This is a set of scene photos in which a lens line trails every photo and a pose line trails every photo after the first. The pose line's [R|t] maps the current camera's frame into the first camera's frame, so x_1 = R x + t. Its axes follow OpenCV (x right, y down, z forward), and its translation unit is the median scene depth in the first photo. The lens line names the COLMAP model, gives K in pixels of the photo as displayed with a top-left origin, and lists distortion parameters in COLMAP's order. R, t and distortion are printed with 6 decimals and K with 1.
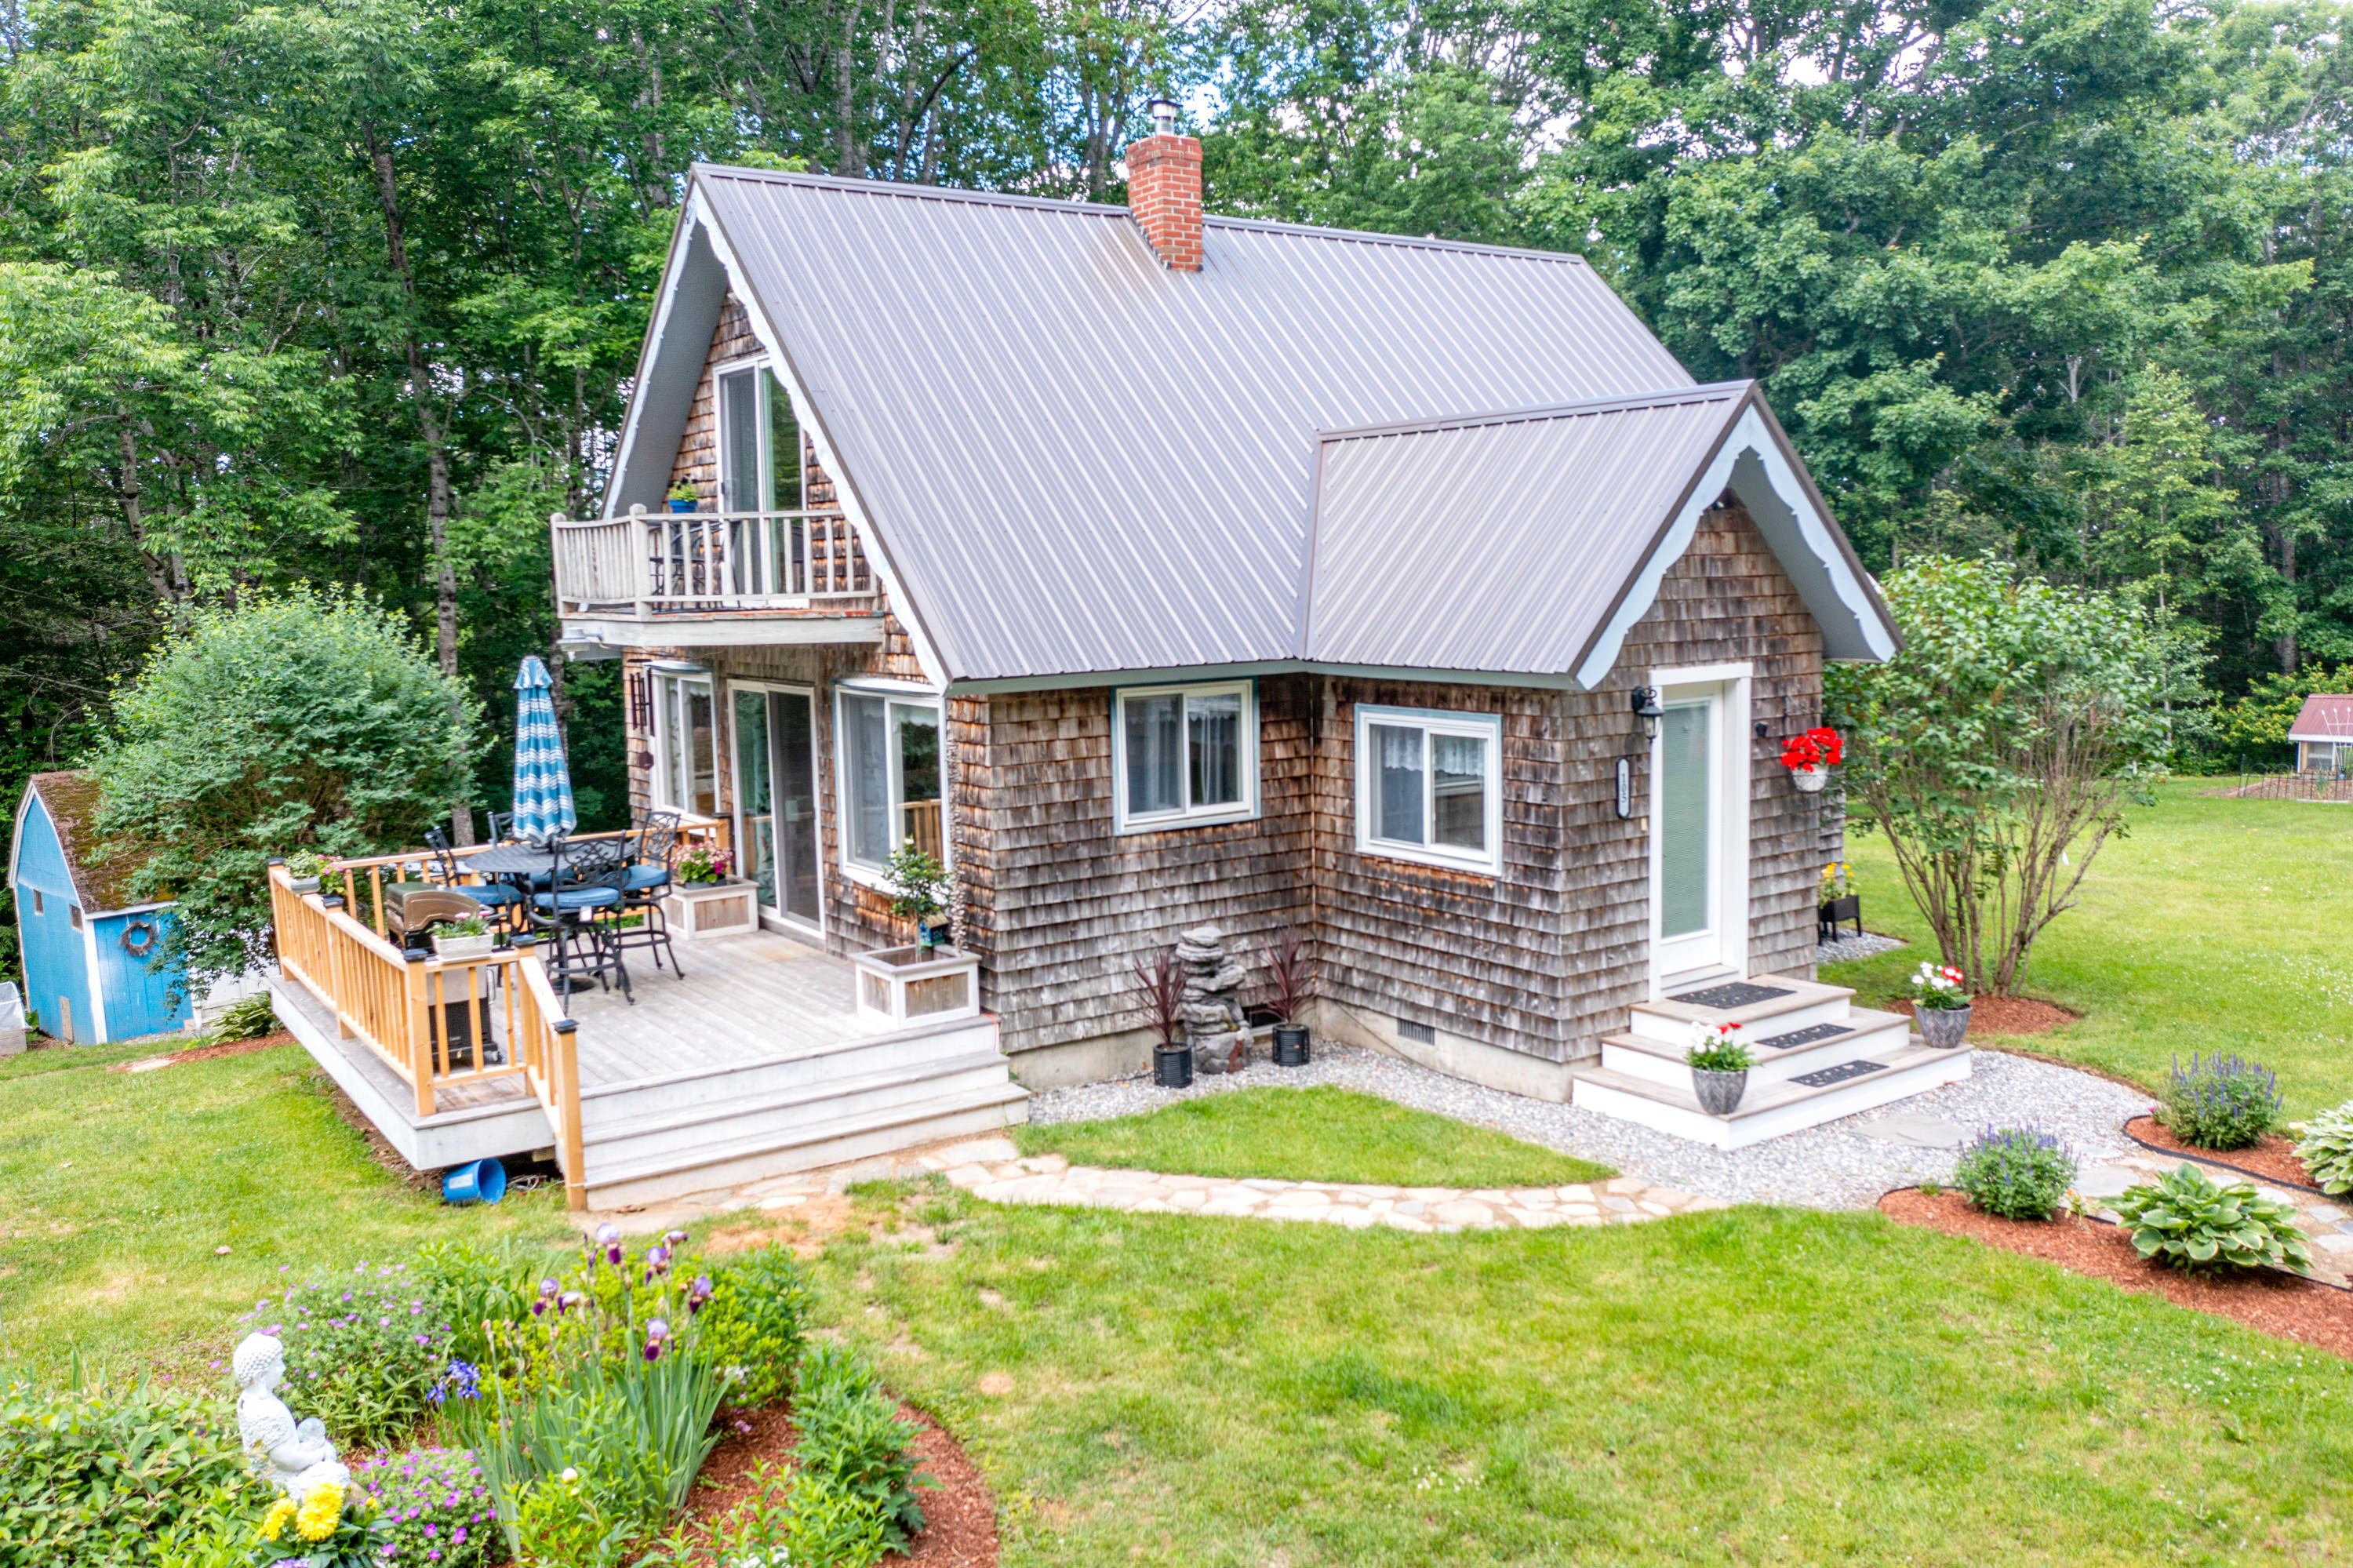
lens RADIAL K [[1846.1, 0, 1181.0], [0, 1846.1, 767.7], [0, 0, 1]] dist [-0.023507, 0.003327]
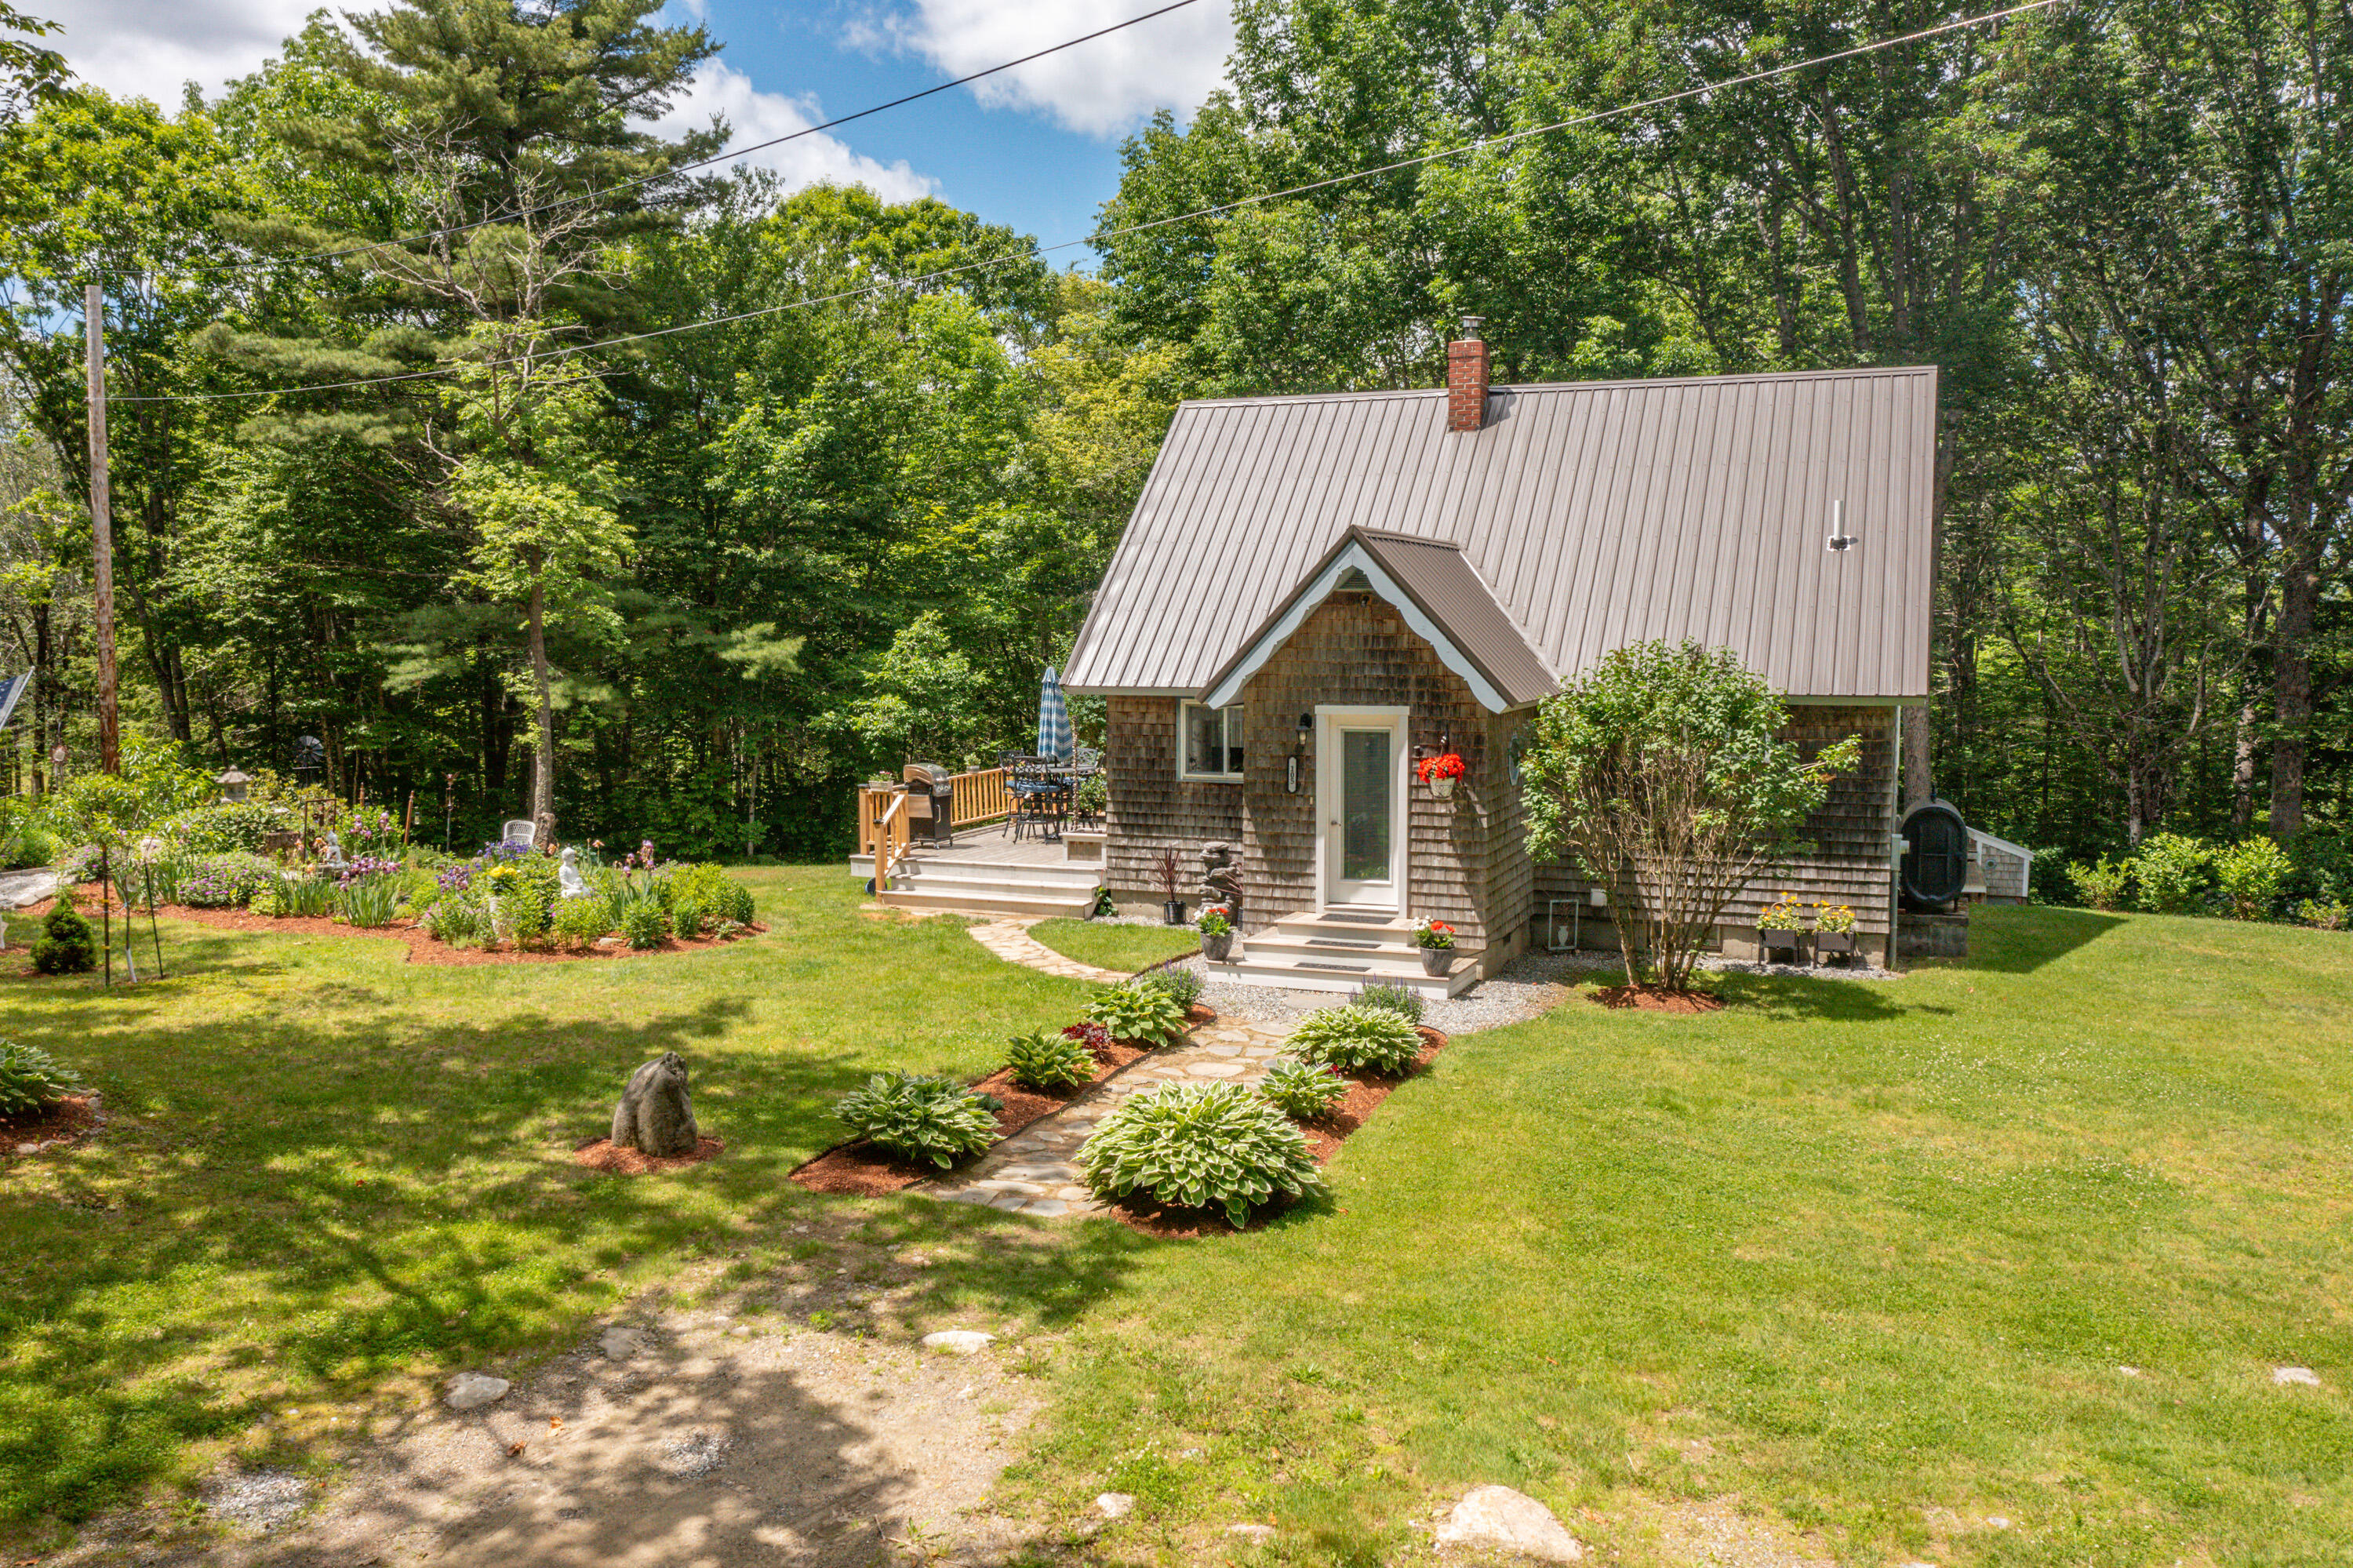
lens RADIAL K [[1846.1, 0, 1176.4], [0, 1846.1, 784.8], [0, 0, 1]] dist [-0.023507, 0.003327]
pose [[0.559719, 0.098839, -0.822767, 1.466419], [-0.109989, 0.992938, 0.044458, -0.040226], [0.821351, 0.065611, 0.566637, -0.006012]]
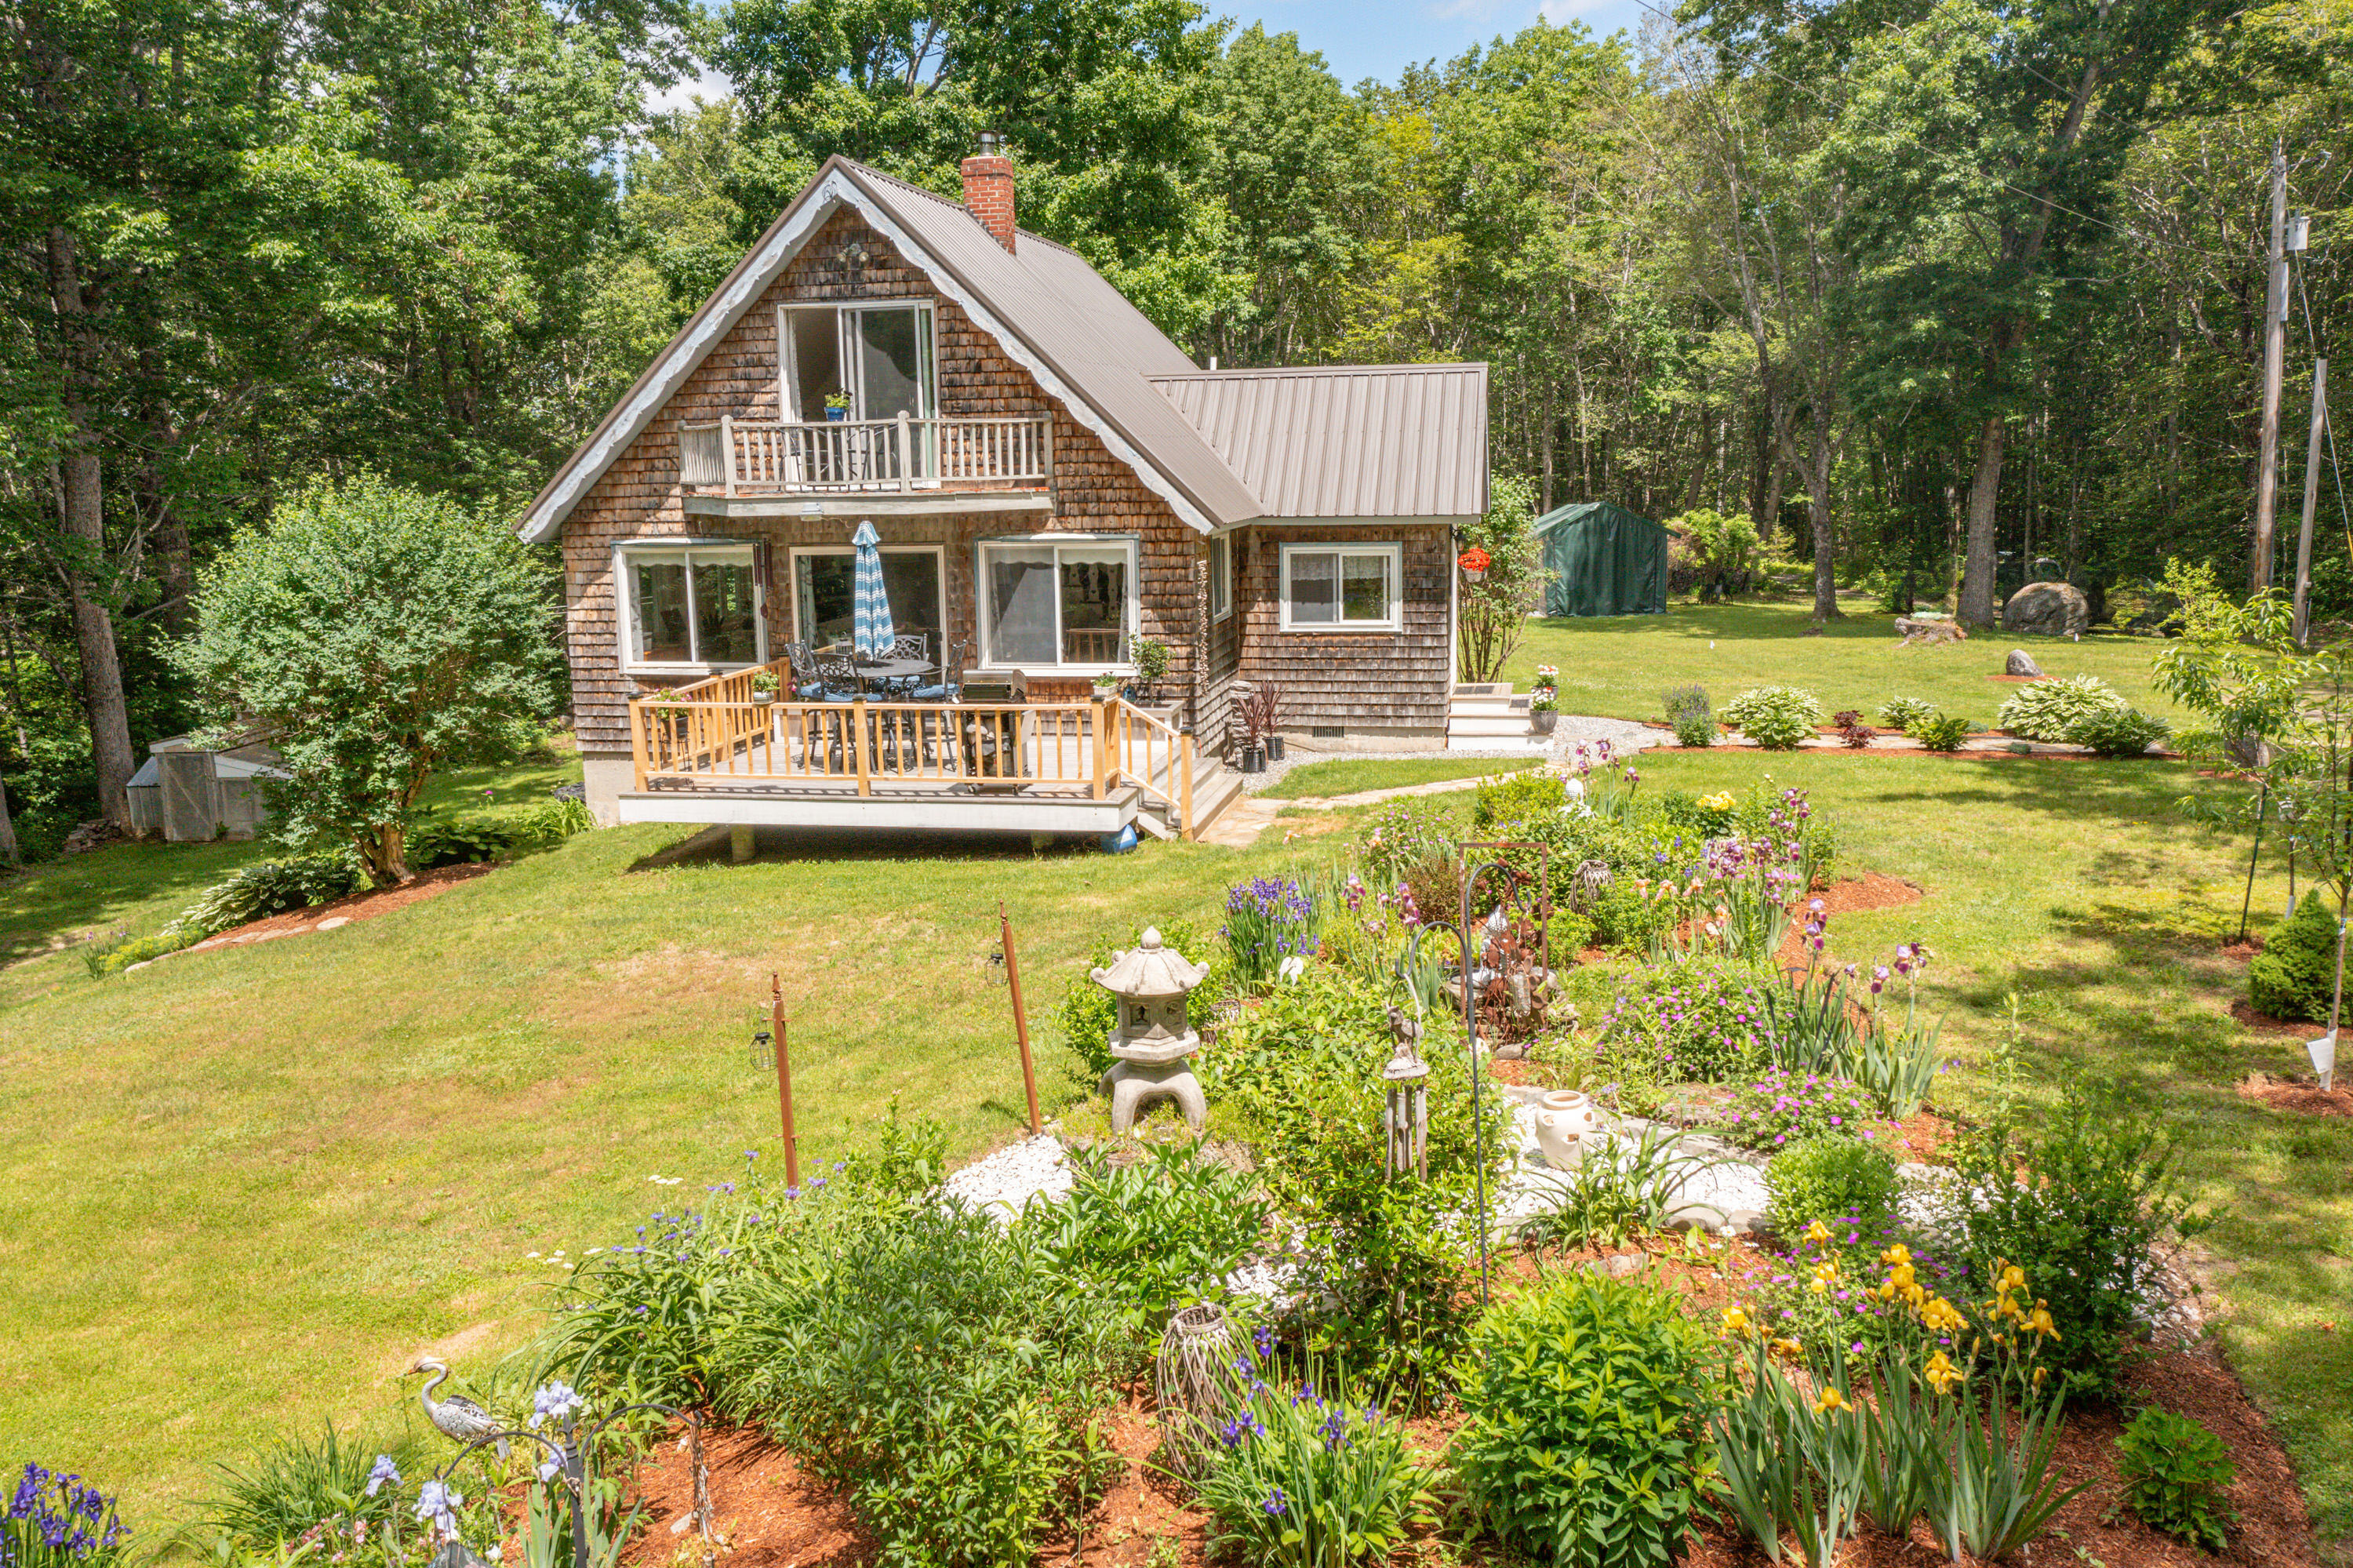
lens RADIAL K [[1846.1, 0, 1155.2], [0, 1846.1, 787.6], [0, 0, 1]] dist [-0.023507, 0.003327]
pose [[0.718291, -0.112443, 0.686596, -1.246040], [0.081946, 0.993658, 0.077001, 0.051241], [-0.690900, 0.000955, 0.722950, -0.142790]]
